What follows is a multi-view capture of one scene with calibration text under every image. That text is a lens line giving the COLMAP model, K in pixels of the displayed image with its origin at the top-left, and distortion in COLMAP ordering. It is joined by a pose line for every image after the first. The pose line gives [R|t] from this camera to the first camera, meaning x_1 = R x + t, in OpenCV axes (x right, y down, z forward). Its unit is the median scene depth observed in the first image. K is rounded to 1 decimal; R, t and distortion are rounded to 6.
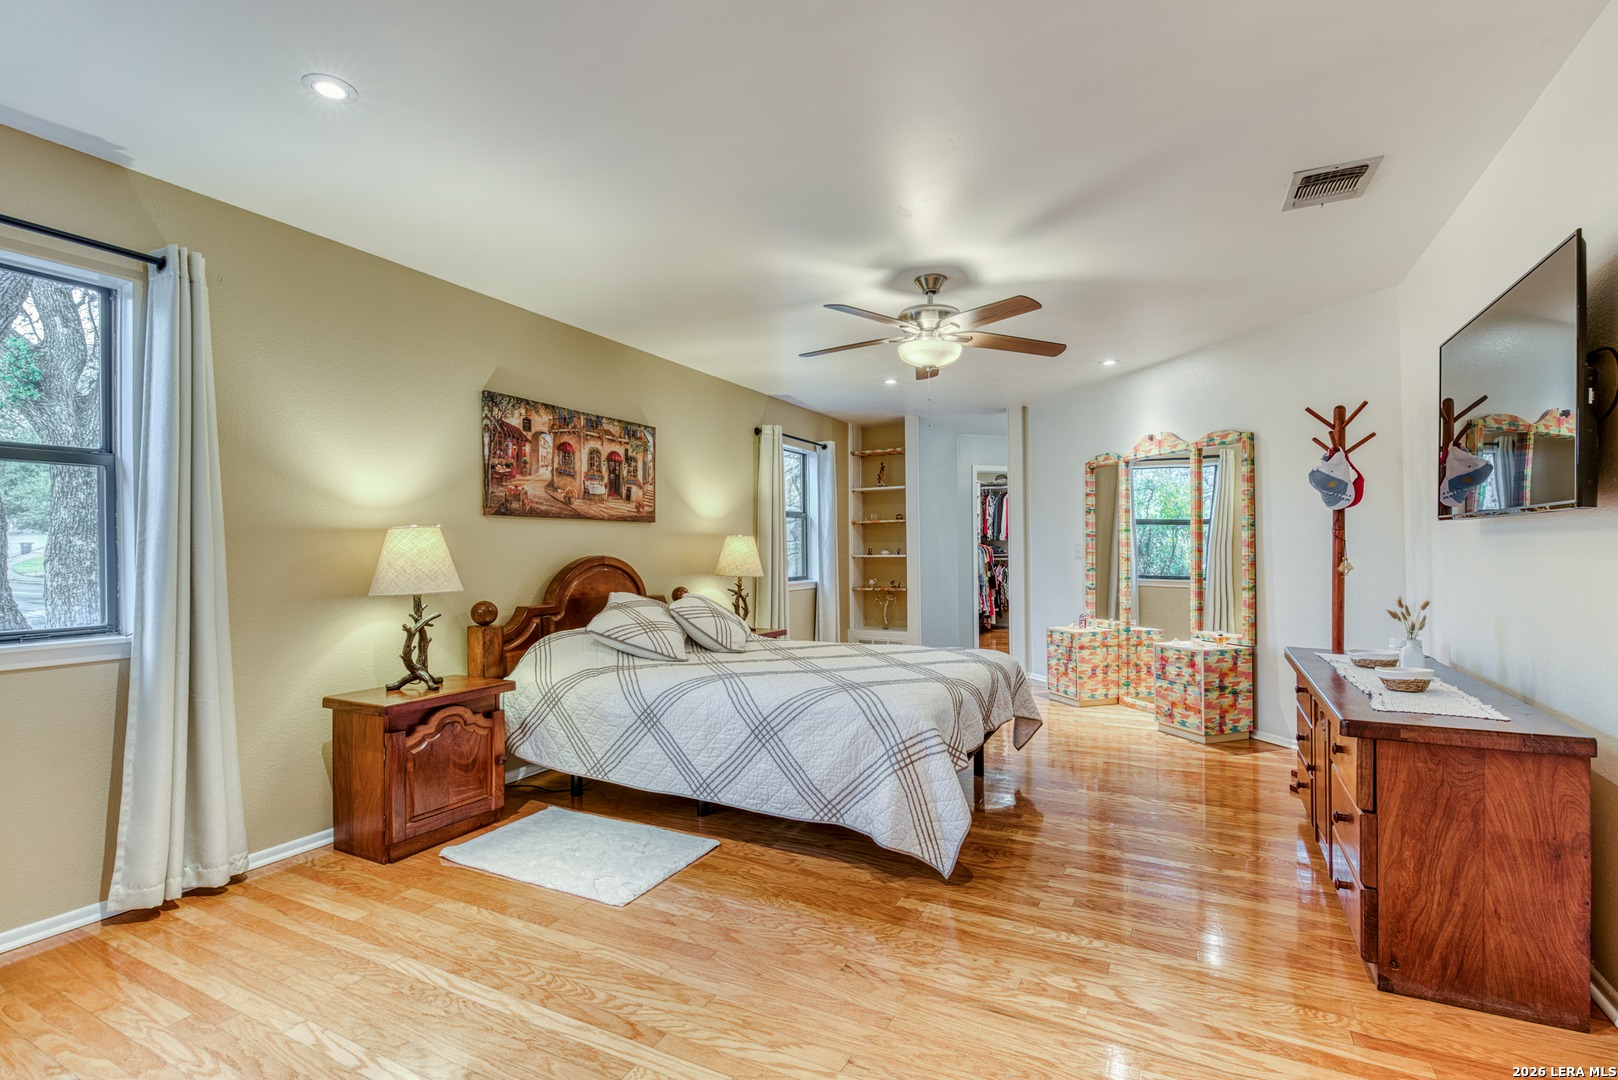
lens RADIAL K [[705.2, 0, 811.9], [0, 705.2, 551.0], [0, 0, 1]] dist [0.011692, -0.000381]
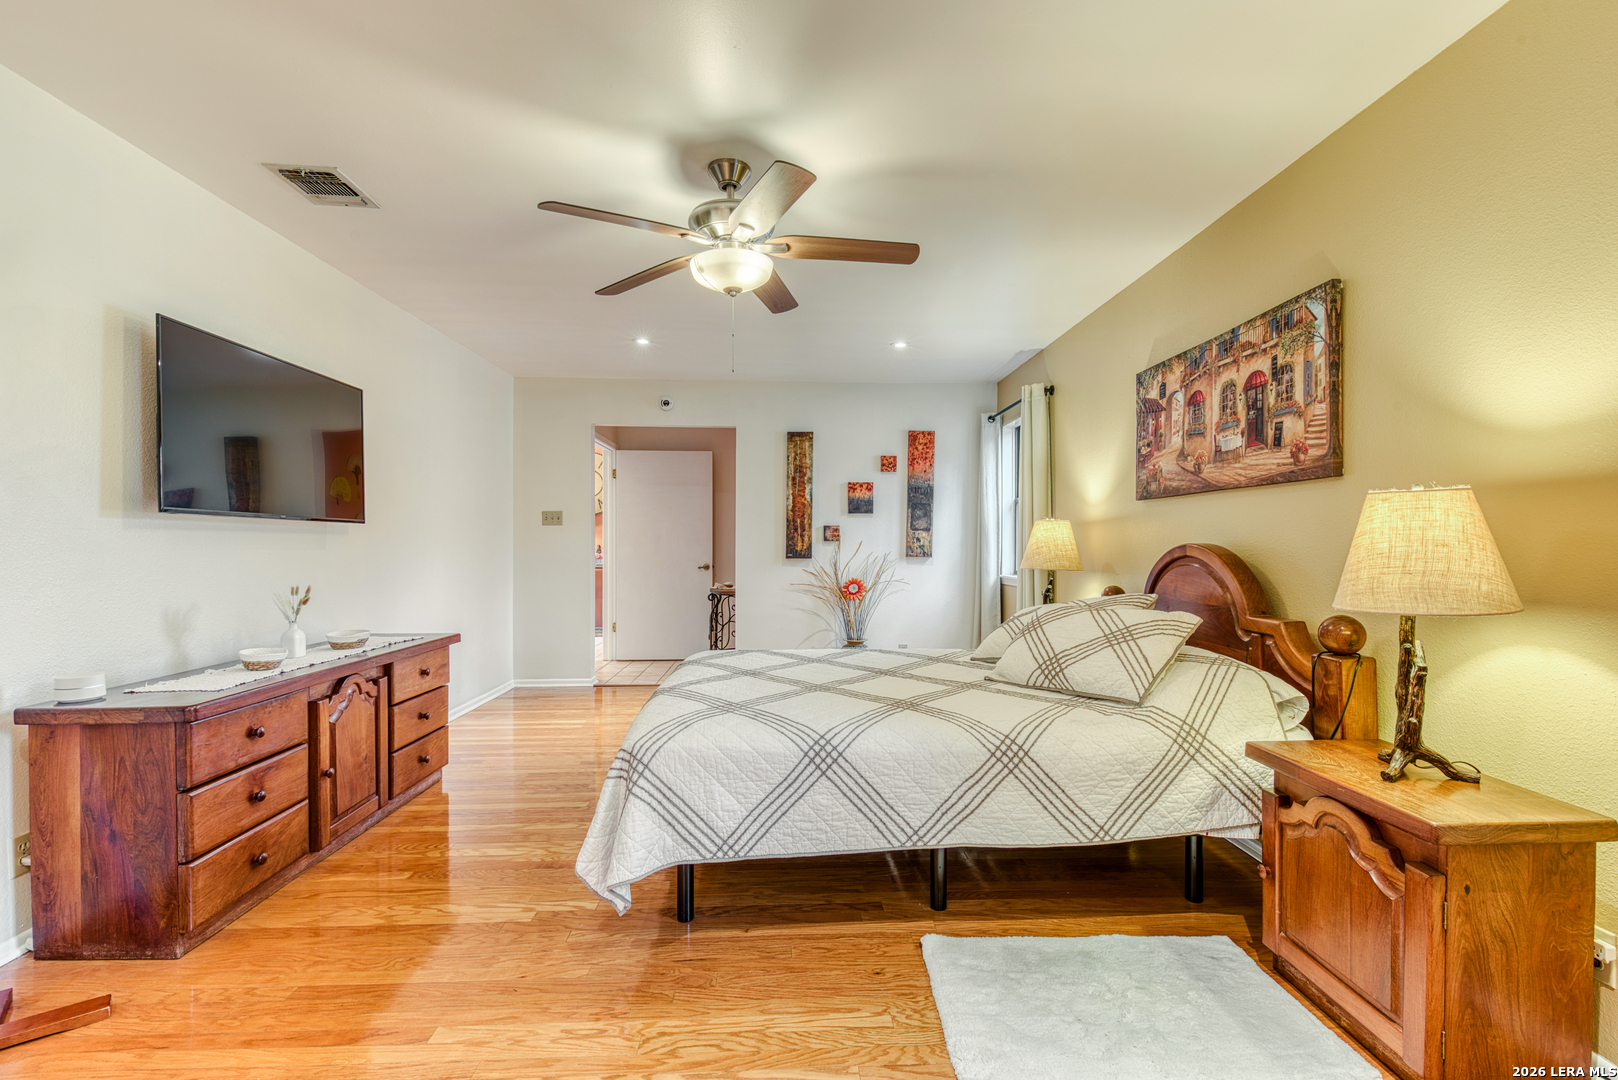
lens RADIAL K [[705.2, 0, 811.9], [0, 705.2, 551.0], [0, 0, 1]] dist [0.011692, -0.000381]
pose [[-0.849811, 0.003951, -0.527072, 0.378635], [-0.002659, 0.999927, 0.011782, 0.006611], [0.527080, 0.011414, -0.849739, 1.376972]]
